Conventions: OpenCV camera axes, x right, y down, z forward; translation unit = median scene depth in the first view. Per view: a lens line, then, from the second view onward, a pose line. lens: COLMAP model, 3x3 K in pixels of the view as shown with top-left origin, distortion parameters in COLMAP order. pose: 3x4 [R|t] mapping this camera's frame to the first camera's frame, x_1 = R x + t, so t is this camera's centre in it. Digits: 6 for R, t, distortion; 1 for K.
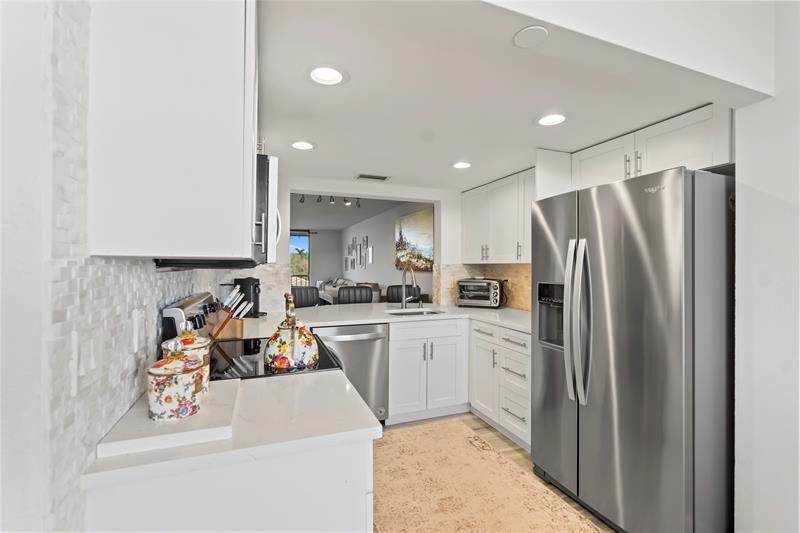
lens RADIAL K [[360.5, 0, 400.0], [0, 360.5, 266.5], [0, 0, 1]] dist [-0.010717, 0.000045]
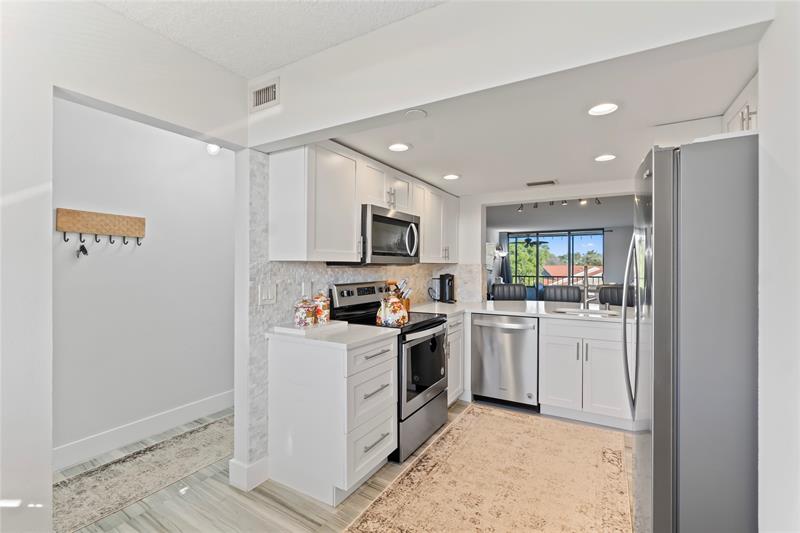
lens RADIAL K [[360.5, 0, 400.0], [0, 360.5, 266.5], [0, 0, 1]] dist [-0.010717, 0.000045]
pose [[0.618918, -0.001143, -0.785455, 0.704027], [-0.001450, 0.999996, -0.002597, 0.007251], [0.785454, 0.002747, 0.618914, -0.001193]]
